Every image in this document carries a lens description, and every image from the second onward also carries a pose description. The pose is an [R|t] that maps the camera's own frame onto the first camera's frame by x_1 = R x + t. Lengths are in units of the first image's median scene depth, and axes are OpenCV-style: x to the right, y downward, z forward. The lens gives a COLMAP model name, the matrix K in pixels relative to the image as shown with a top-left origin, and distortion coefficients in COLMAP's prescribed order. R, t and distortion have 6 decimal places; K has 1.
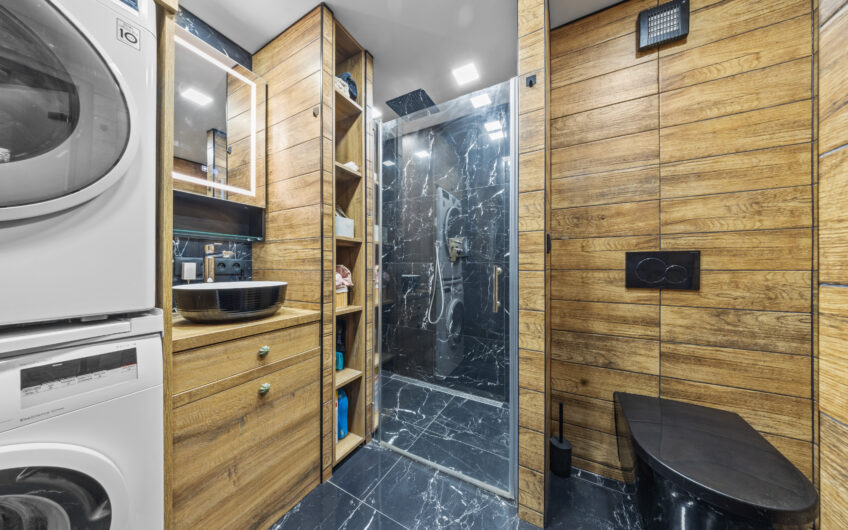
lens RADIAL K [[246.3, 0, 422.6], [0, 246.3, 266.4], [0, 0, 1]] dist [-0.004744, 0.000314]
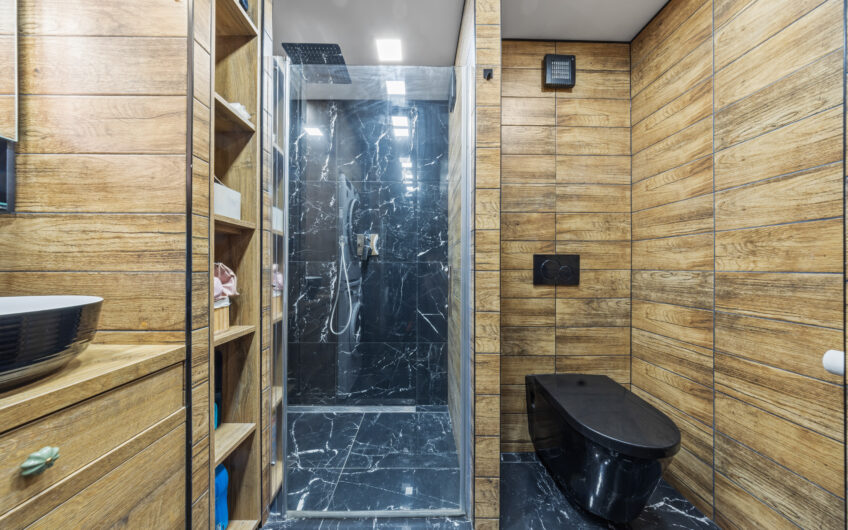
lens RADIAL K [[246.3, 0, 424.3], [0, 246.3, 266.6], [0, 0, 1]] dist [-0.004744, 0.000314]
pose [[0.874030, 0.003293, 0.485862, -0.204954], [-0.003616, 0.999993, -0.000272, 0.001951], [-0.485859, -0.001520, 0.874036, 0.234245]]
